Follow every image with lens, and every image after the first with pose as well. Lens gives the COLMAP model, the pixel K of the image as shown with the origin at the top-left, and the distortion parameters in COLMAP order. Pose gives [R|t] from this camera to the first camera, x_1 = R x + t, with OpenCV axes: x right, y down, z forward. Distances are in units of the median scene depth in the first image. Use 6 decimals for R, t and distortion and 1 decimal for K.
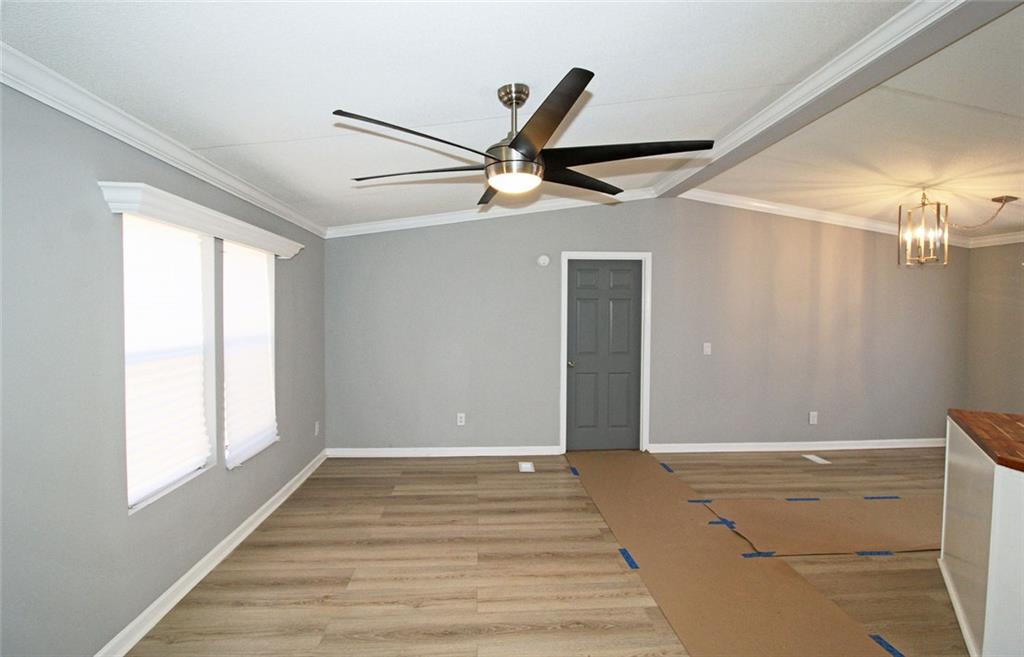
lens RADIAL K [[491.9, 0, 512.0], [0, 491.9, 328.5], [0, 0, 1]] dist [-0.001613, -0.001156]
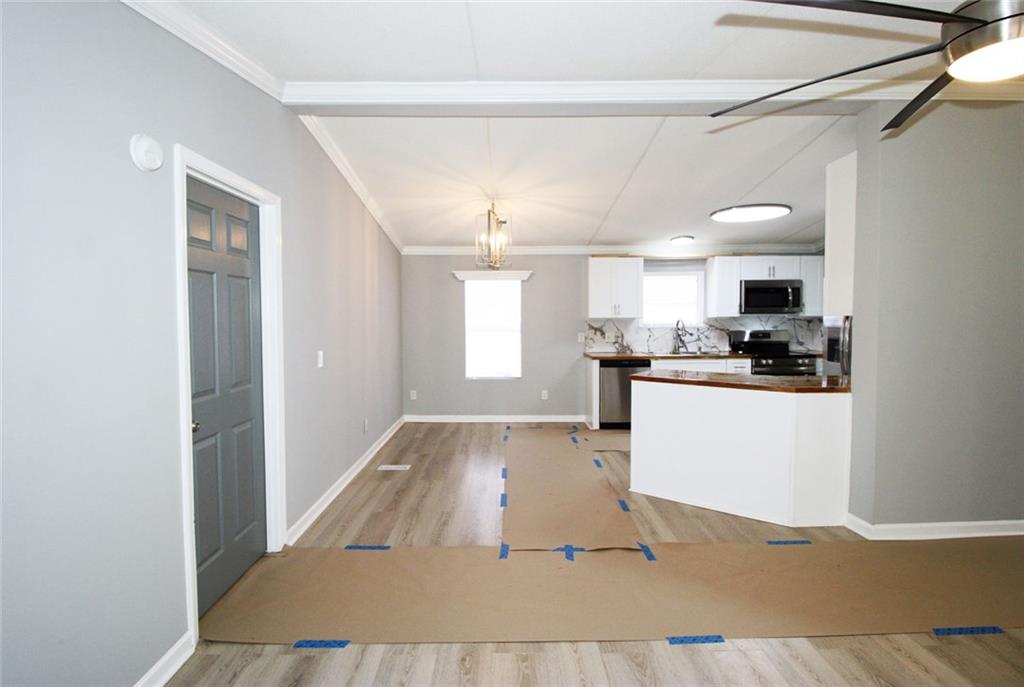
lens RADIAL K [[508.1, 0, 506.9], [0, 508.1, 340.2], [0, 0, 1]] dist [0.003163, 0.000439]
pose [[0.046242, -0.056168, 0.997350, -0.379991], [0.031282, 0.998010, 0.054755, -0.018965], [-0.998440, 0.028667, 0.047907, 0.927855]]
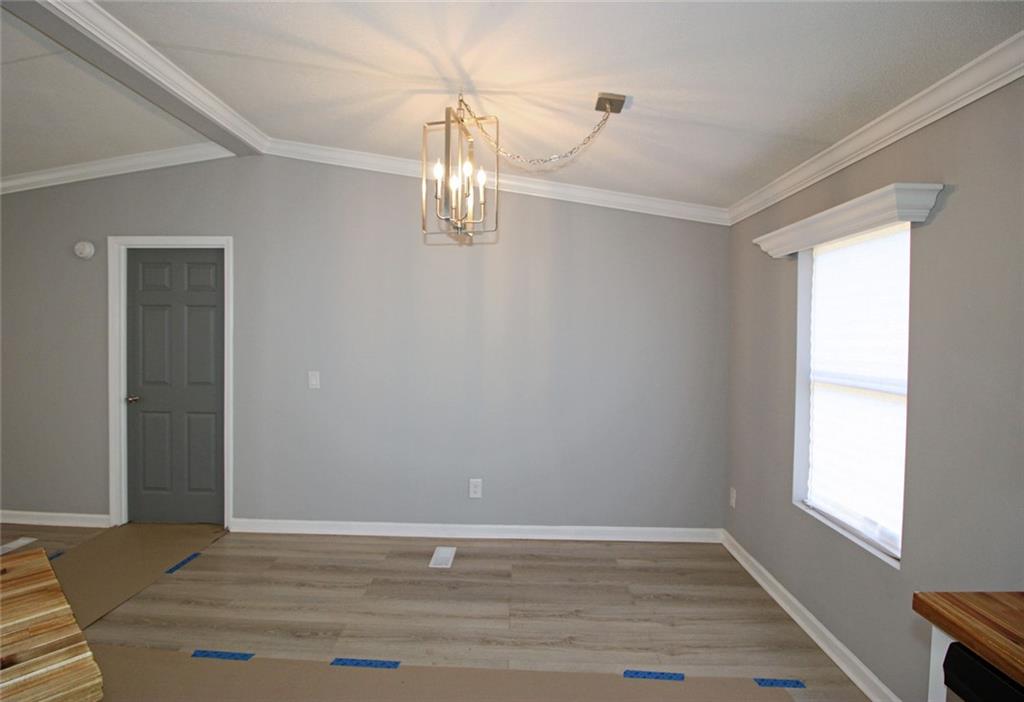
lens RADIAL K [[485.0, 0, 513.4], [0, 485.0, 347.4], [0, 0, 1]] dist [-0.021127, -0.000406]
pose [[0.996150, 0.009490, -0.087146, 0.950373], [-0.010450, 0.999890, -0.010563, 0.002407], [0.087036, 0.011433, 0.996140, 0.484205]]
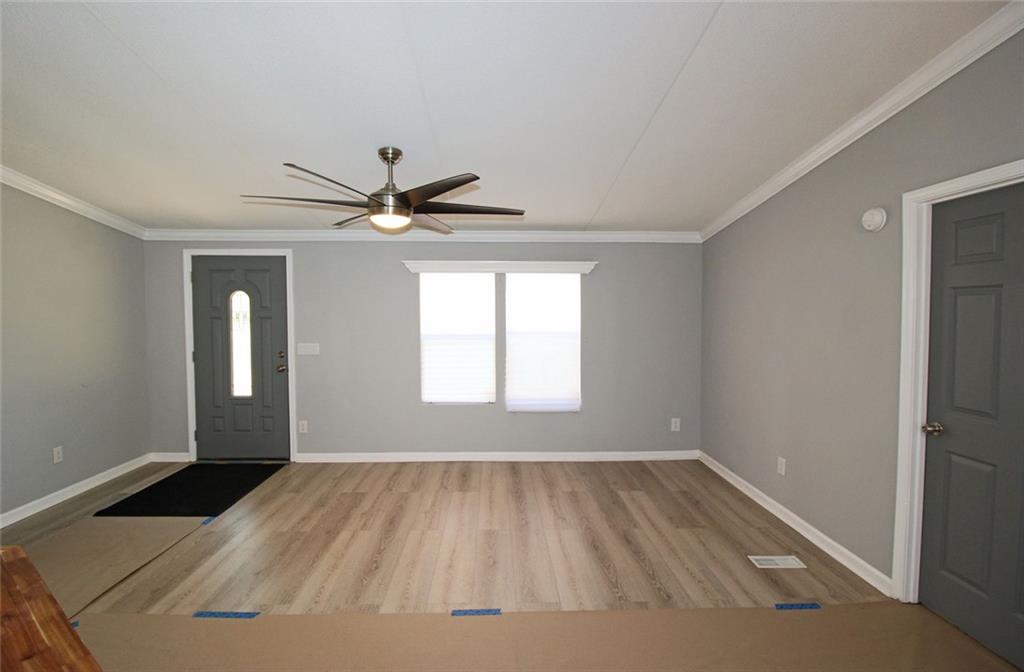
lens RADIAL K [[474.9, 0, 509.0], [0, 474.9, 333.4], [0, 0, 1]] dist [-0.001114, -0.000211]
pose [[-0.027902, 0.038244, -0.998879, 0.767013], [-0.038374, 0.998490, 0.039301, -0.026733], [0.998874, 0.039428, -0.026392, 0.796955]]
